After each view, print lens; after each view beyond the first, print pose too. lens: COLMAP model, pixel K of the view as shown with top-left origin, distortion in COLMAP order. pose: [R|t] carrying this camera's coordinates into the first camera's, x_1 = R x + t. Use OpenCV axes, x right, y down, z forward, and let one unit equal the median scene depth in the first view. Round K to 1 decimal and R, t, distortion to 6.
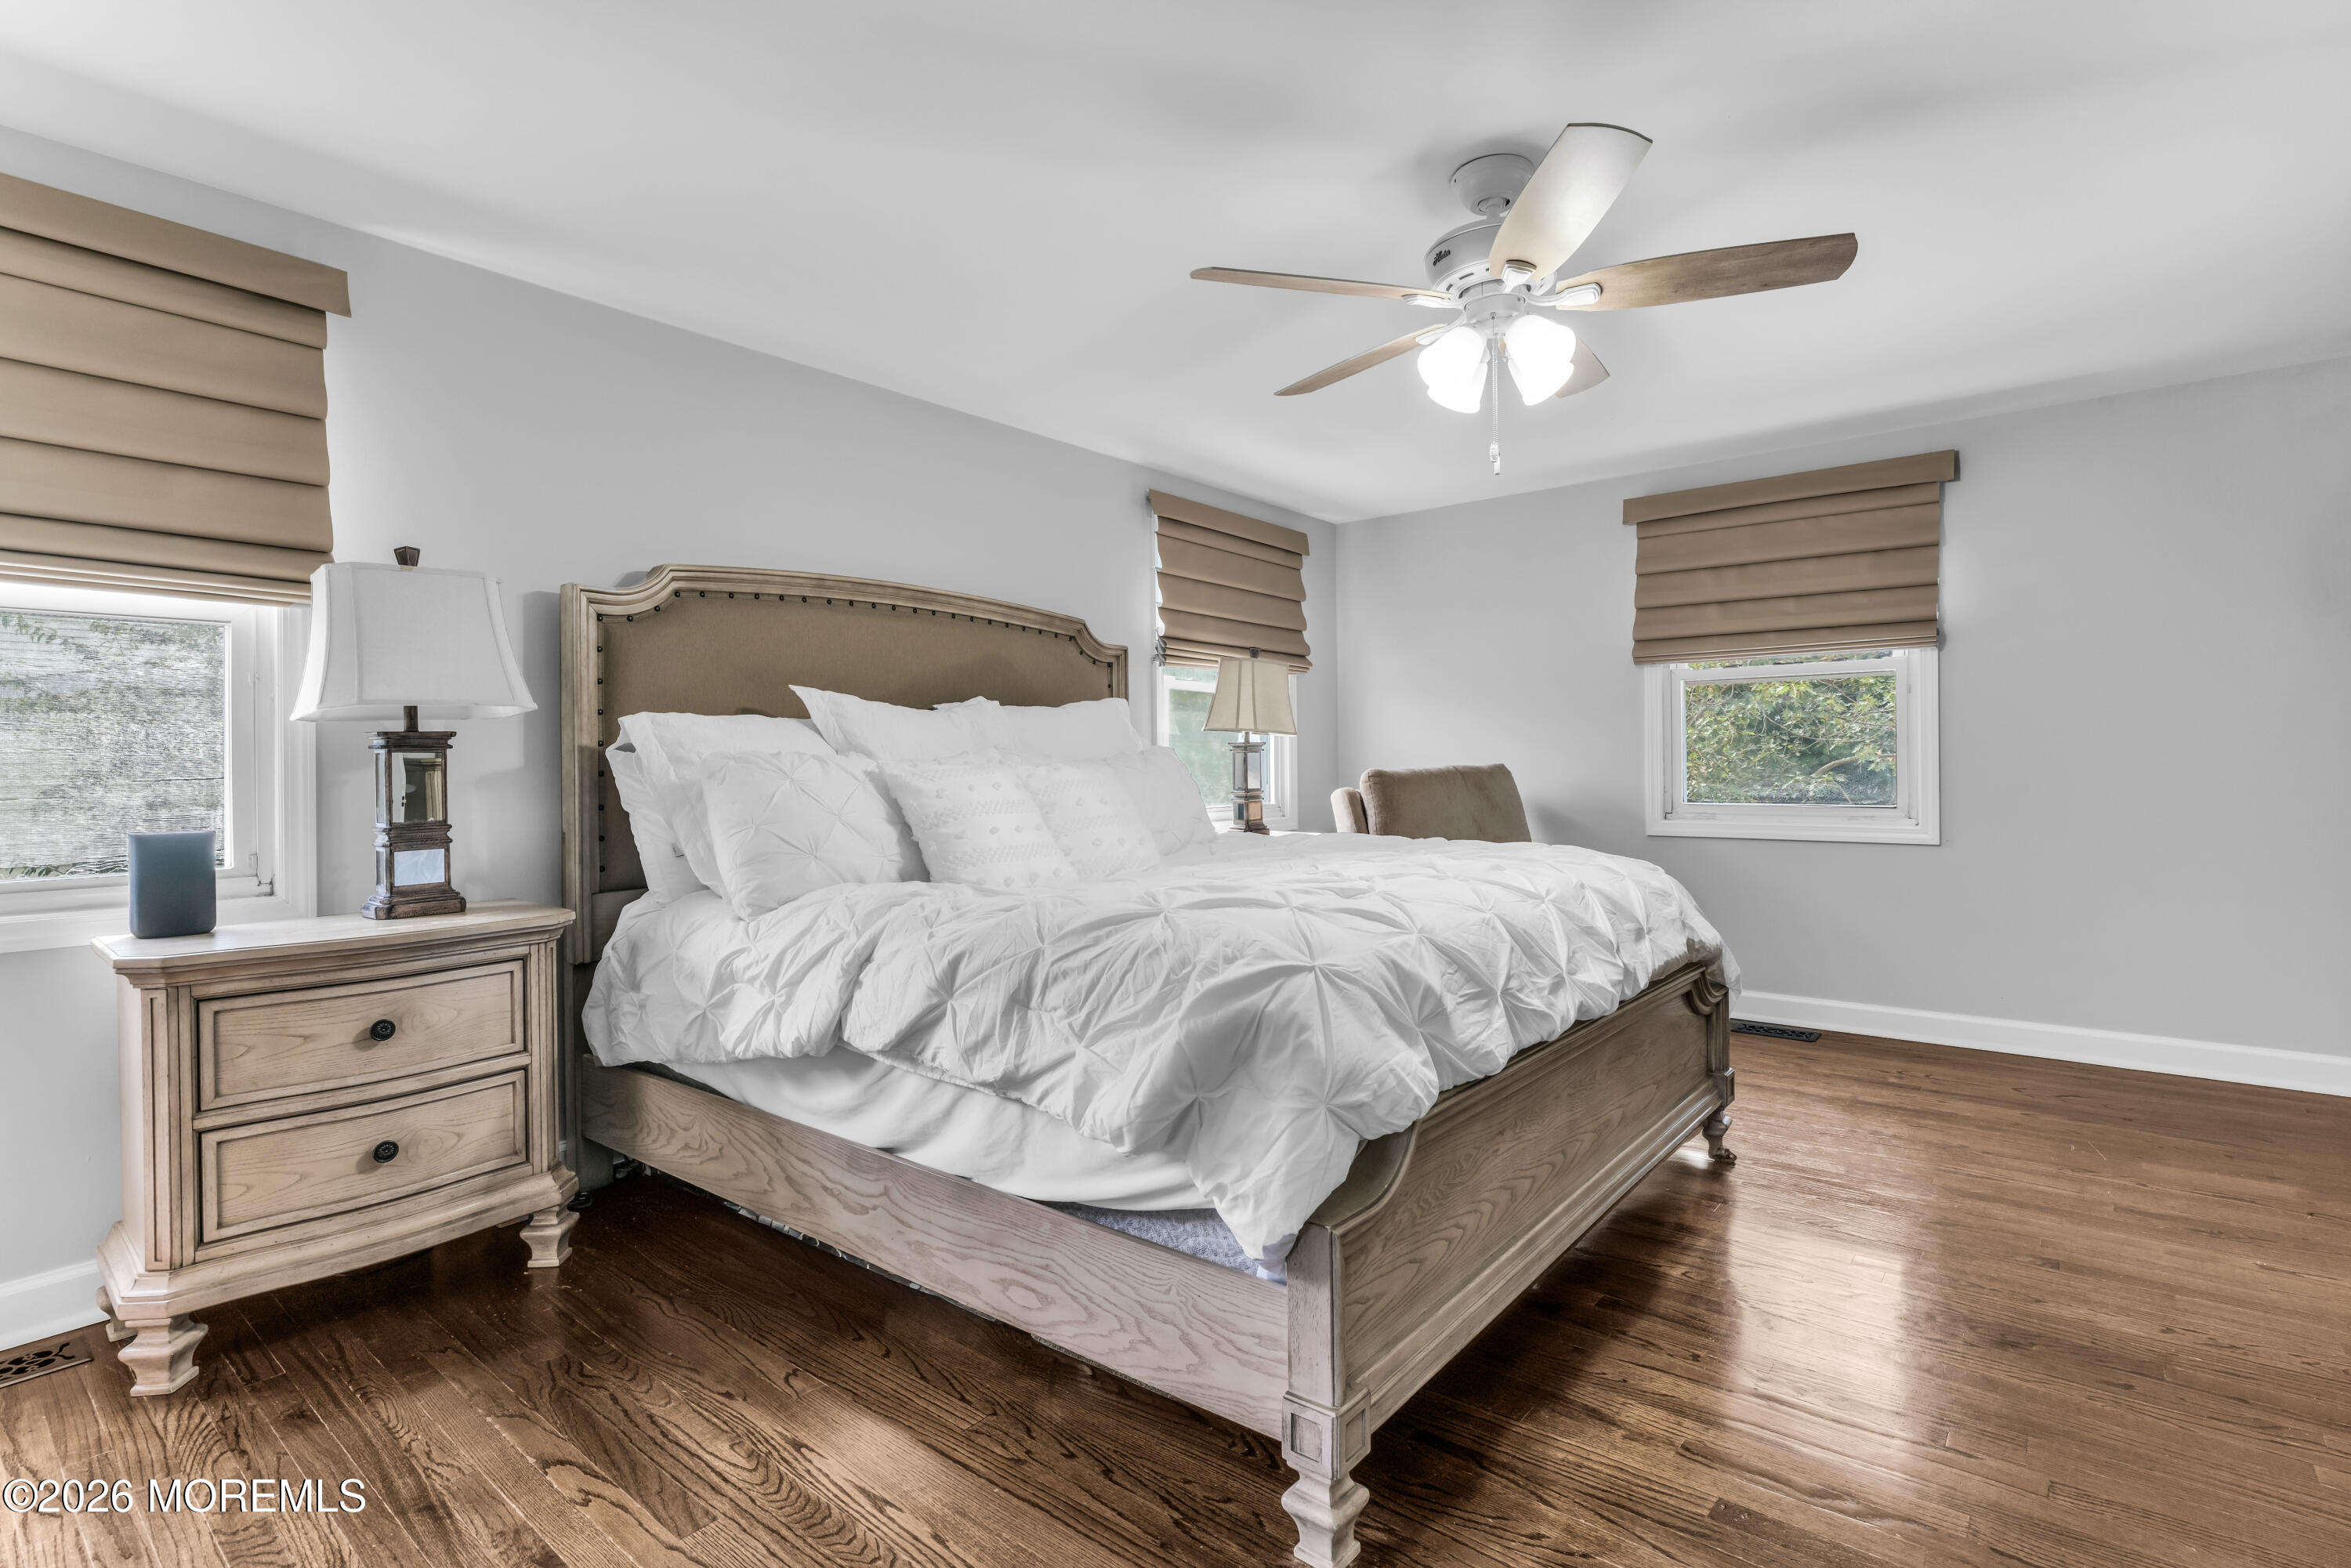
lens RADIAL K [[1106.9, 0, 1185.3], [0, 1106.9, 778.0], [0, 0, 1]] dist [-0.003476, -0.000232]
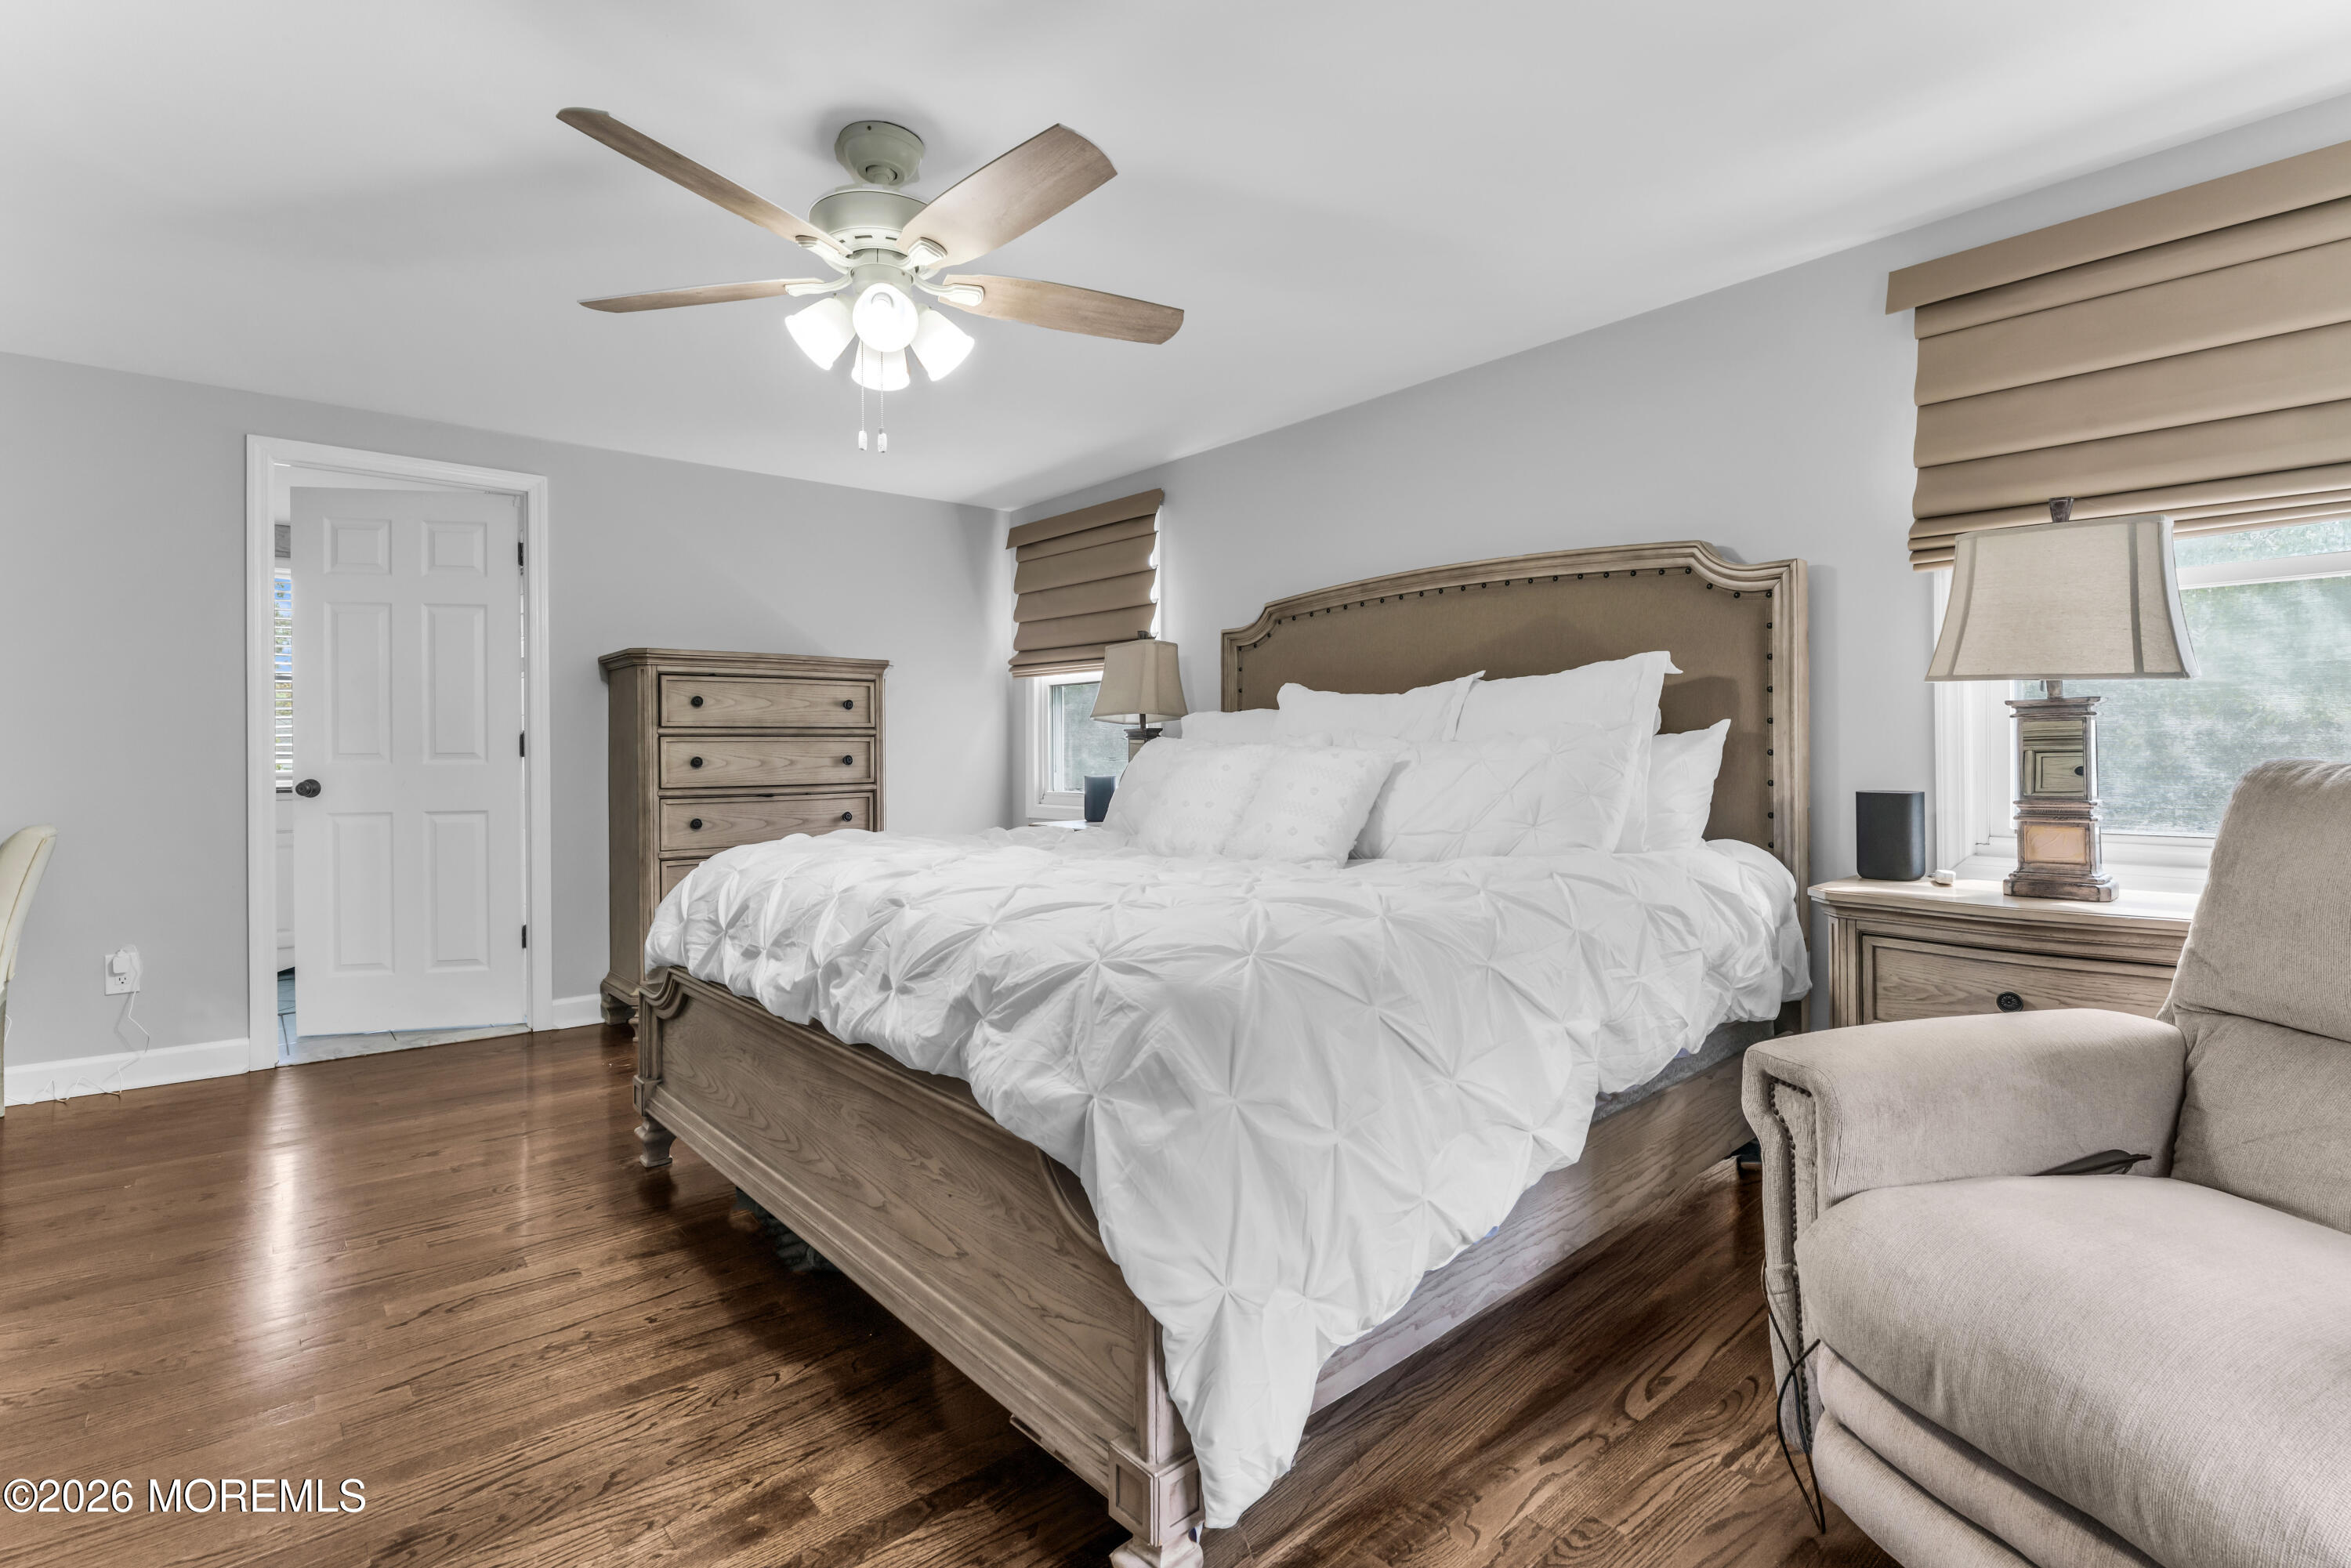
lens RADIAL K [[1106.9, 0, 1185.2], [0, 1106.9, 761.3], [0, 0, 1]] dist [-0.003476, -0.000232]
pose [[-0.163065, 0.023063, -0.986346, 0.846227], [-0.003927, 0.999704, 0.024025, -0.021606], [0.986607, 0.007791, -0.162927, 1.006179]]
